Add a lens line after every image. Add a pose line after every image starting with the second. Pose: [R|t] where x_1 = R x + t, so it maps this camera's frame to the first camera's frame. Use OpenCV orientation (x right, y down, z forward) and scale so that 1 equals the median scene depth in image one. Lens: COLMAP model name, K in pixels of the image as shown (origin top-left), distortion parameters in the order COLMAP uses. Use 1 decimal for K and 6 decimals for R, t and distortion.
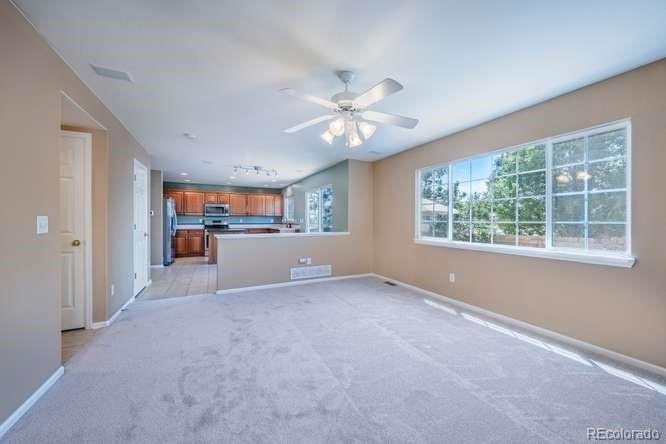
lens RADIAL K [[234.6, 0, 331.1], [0, 234.6, 223.4], [0, 0, 1]] dist [0.000178, -0.000057]
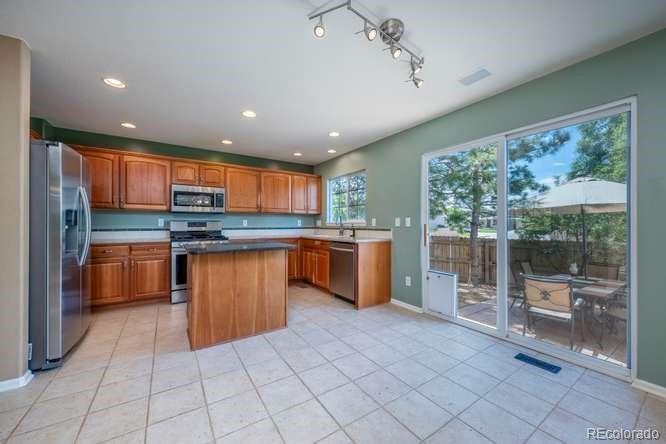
lens RADIAL K [[254.3, 0, 334.3], [0, 254.3, 222.6], [0, 0, 1]] dist [-0.001702, -0.000013]
pose [[0.993987, -0.003354, 0.109446, -0.268918], [0.004865, 0.999896, -0.013543, -0.003438], [-0.109389, 0.013994, 0.993900, 0.461411]]
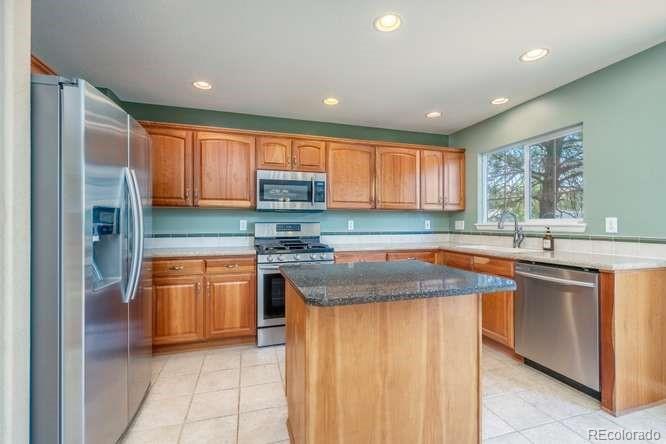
lens RADIAL K [[297.2, 0, 333.0], [0, 297.2, 222.0], [0, 0, 1]] dist [0.001033, 0.000032]
pose [[0.982122, -0.005984, -0.188148, -0.349820], [0.003377, 0.999894, -0.014171, -0.009839], [0.188213, 0.013283, 0.982038, 0.607532]]
